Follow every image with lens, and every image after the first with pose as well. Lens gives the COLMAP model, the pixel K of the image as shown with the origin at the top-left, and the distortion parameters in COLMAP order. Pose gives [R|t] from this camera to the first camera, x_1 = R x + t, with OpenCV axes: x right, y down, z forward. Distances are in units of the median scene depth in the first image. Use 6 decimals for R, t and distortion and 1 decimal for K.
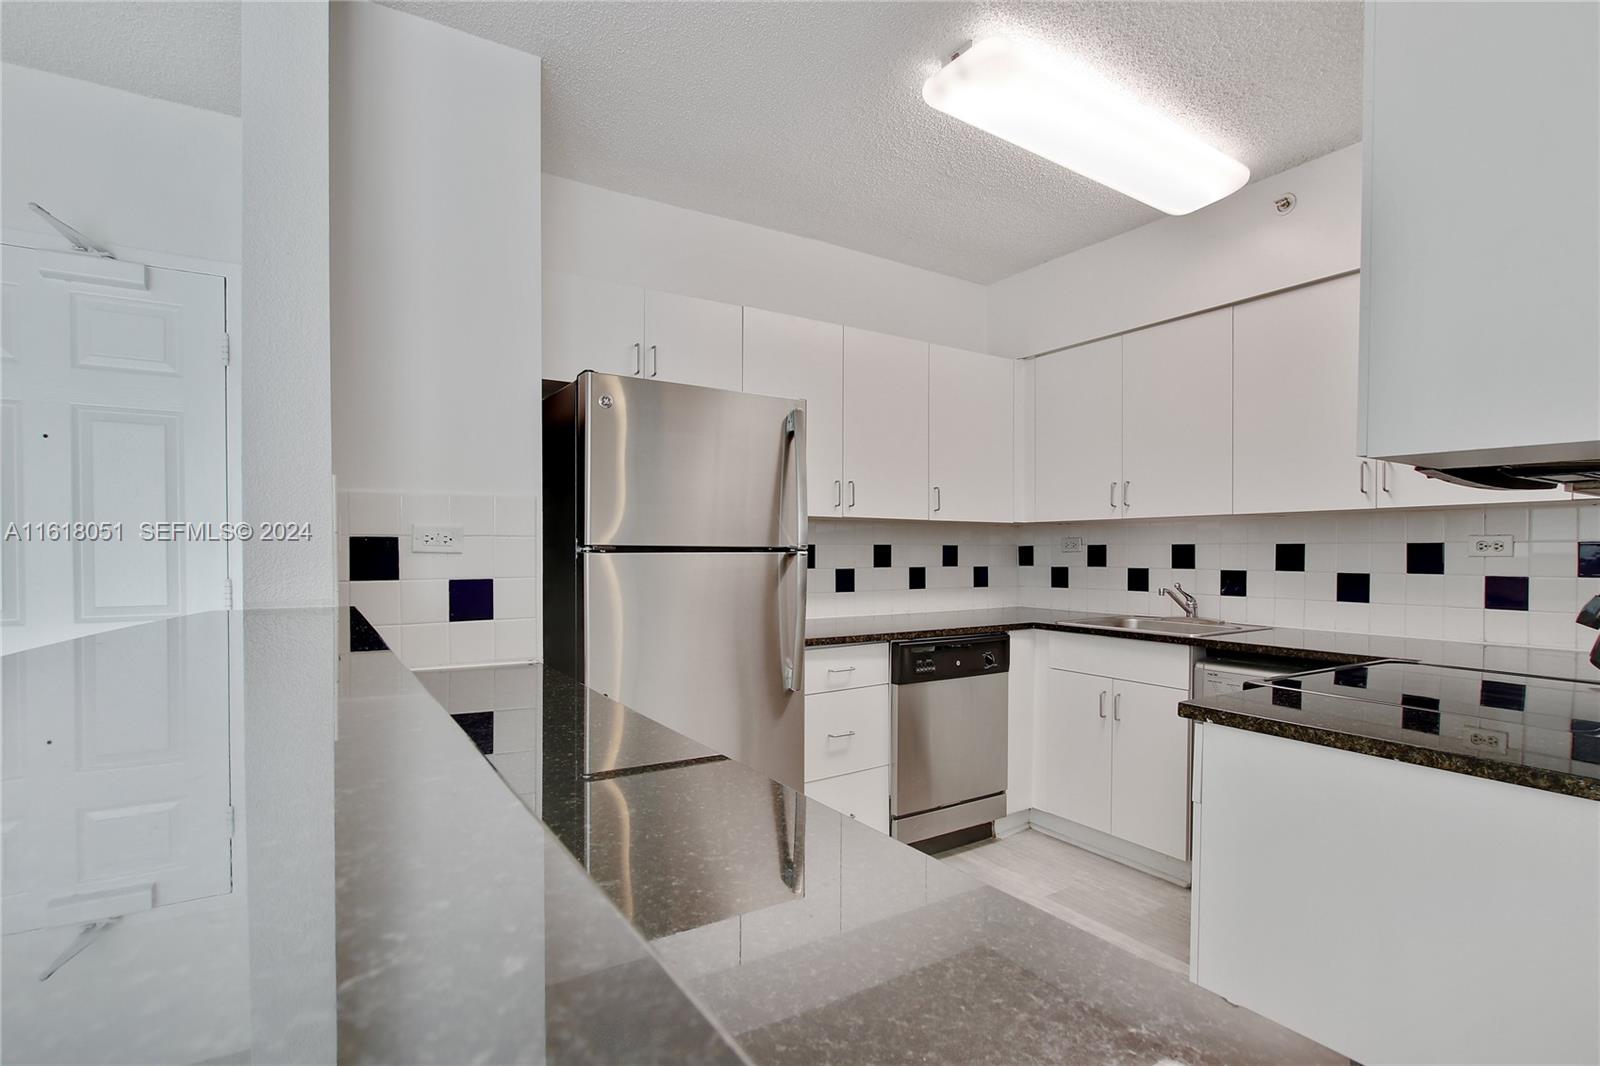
lens RADIAL K [[772.5, 0, 801.4], [0, 772.5, 566.0], [0, 0, 1]] dist [-0.001394, -0.000200]
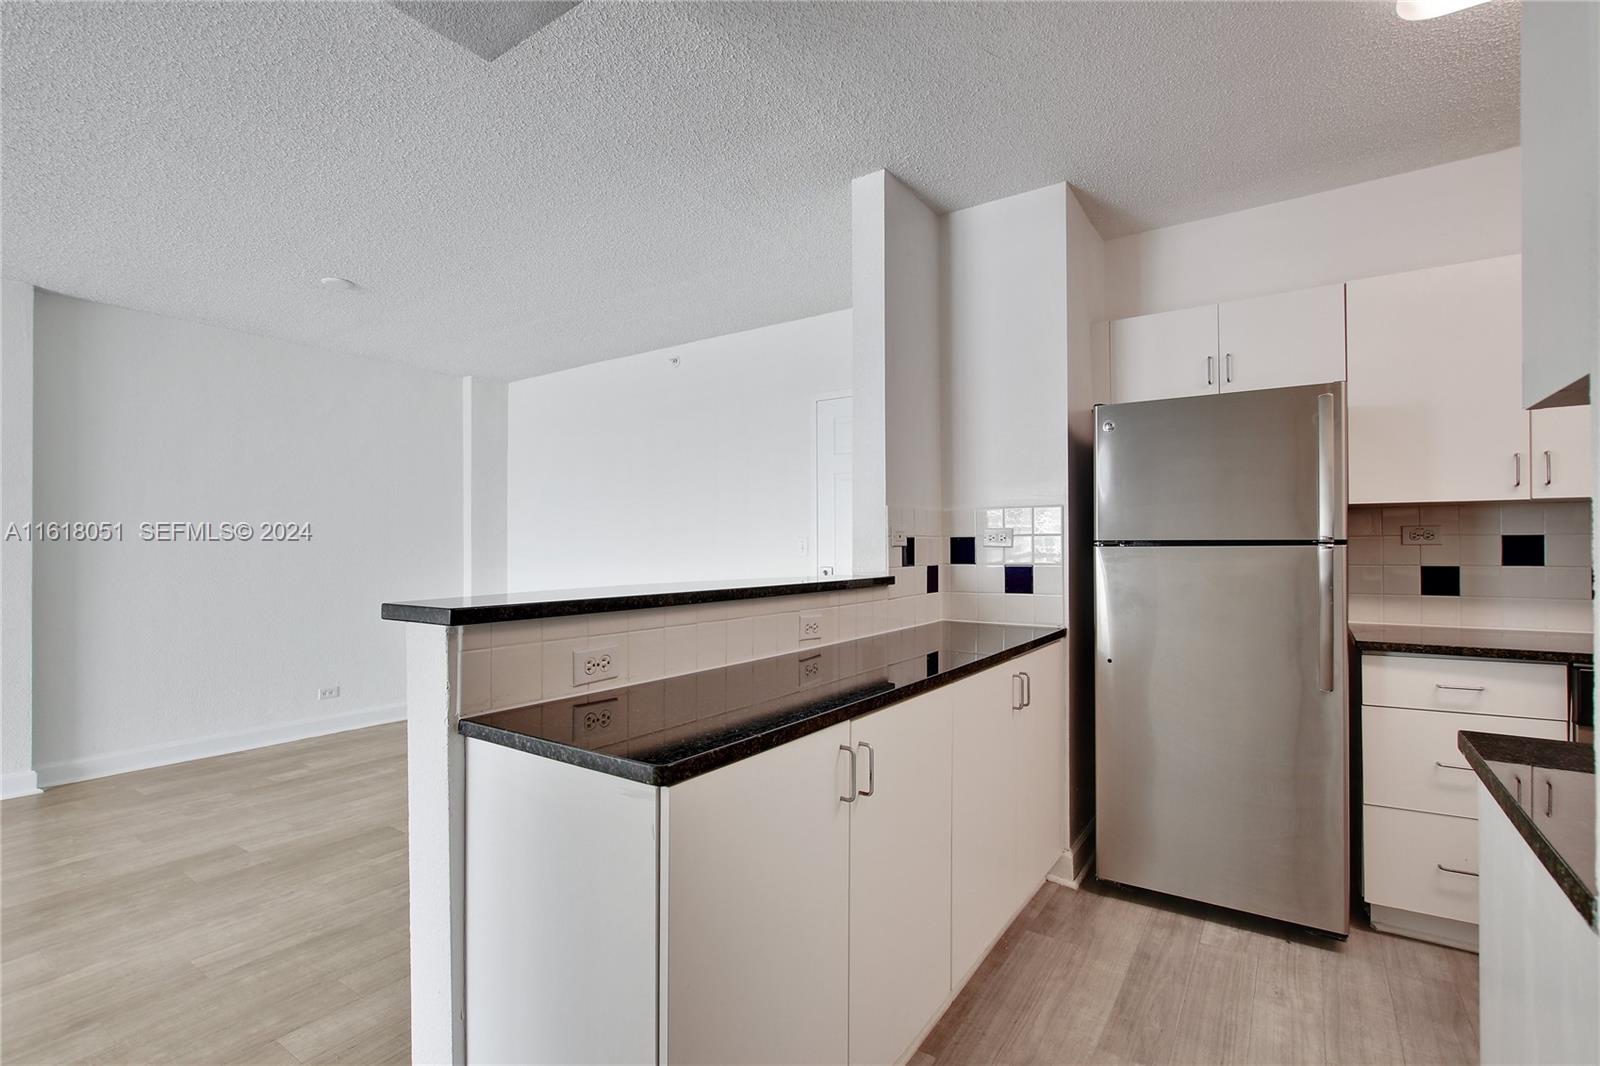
lens RADIAL K [[744.1, 0, 792.7], [0, 744.1, 546.7], [0, 0, 1]] dist [-0.004364, -0.000006]
pose [[0.380978, -0.002678, -0.924580, 0.487037], [-0.009799, 0.999928, -0.006934, -0.002443], [0.924532, 0.011701, 0.380925, 0.041351]]
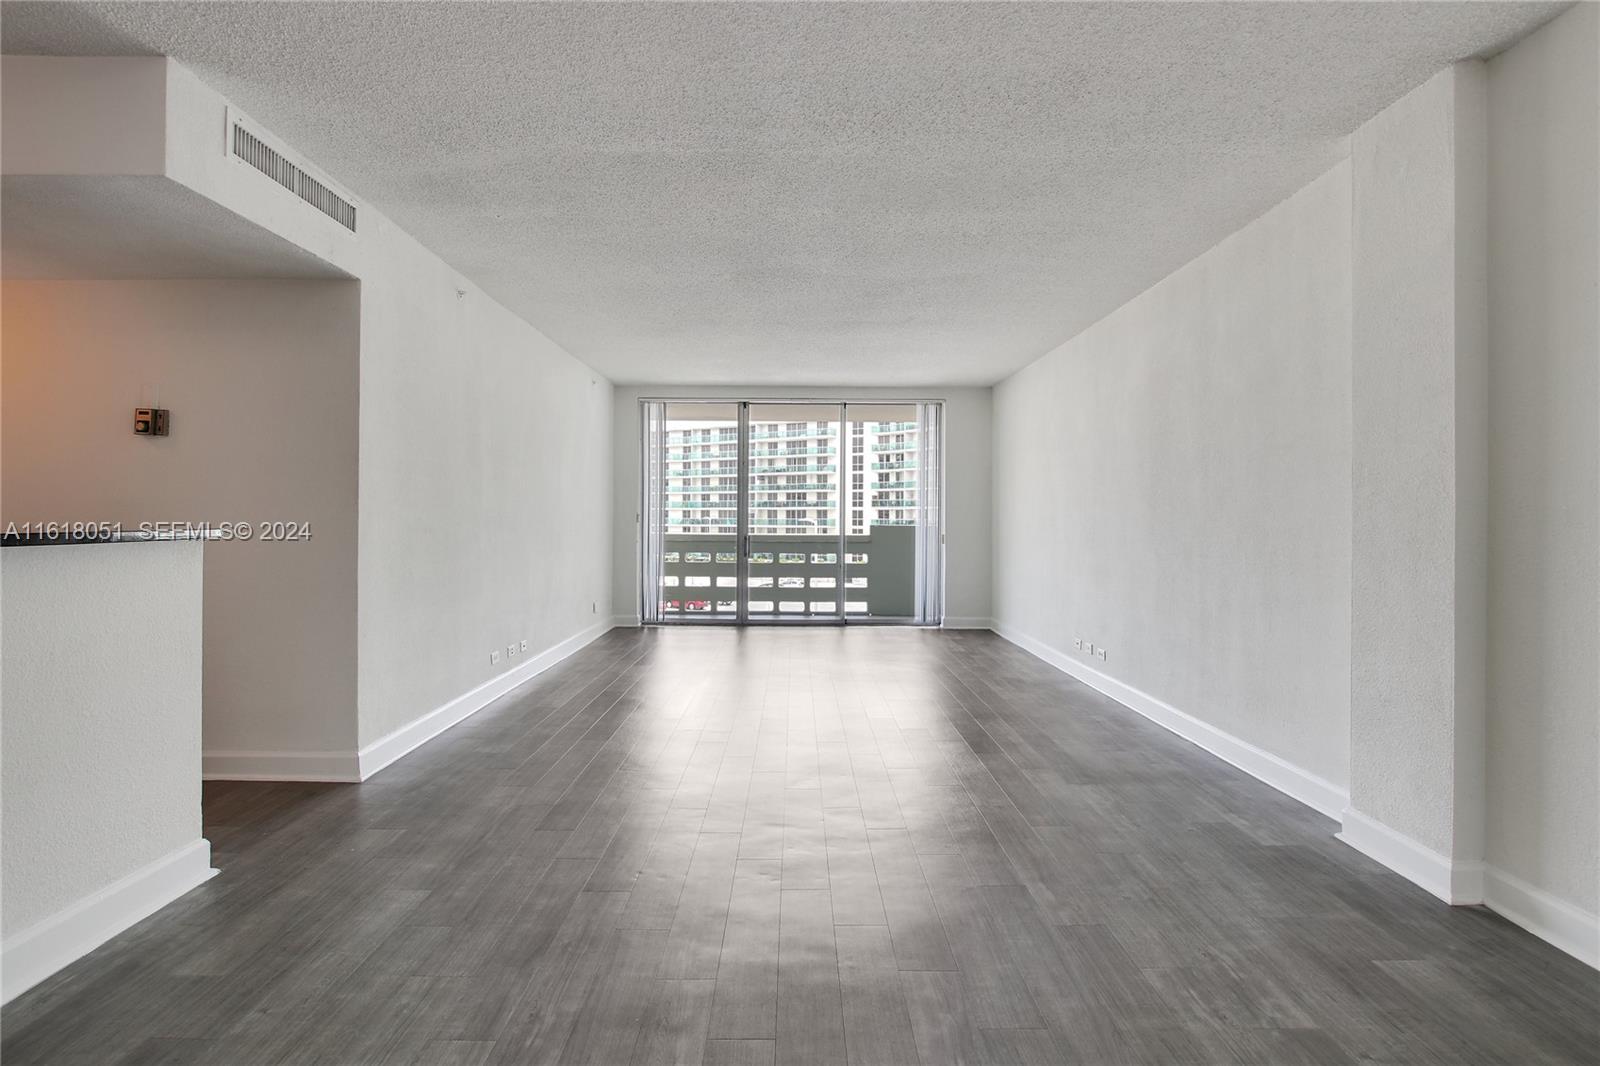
lens RADIAL K [[764.1, 0, 784.4], [0, 764.1, 510.7], [0, 0, 1]] dist [-0.002204, -0.000386]
pose [[-0.837773, 0.001038, 0.546017, -1.038316], [0.005486, 0.999964, 0.006515, 0.016104], [-0.545991, 0.008454, -0.837749, 0.351605]]
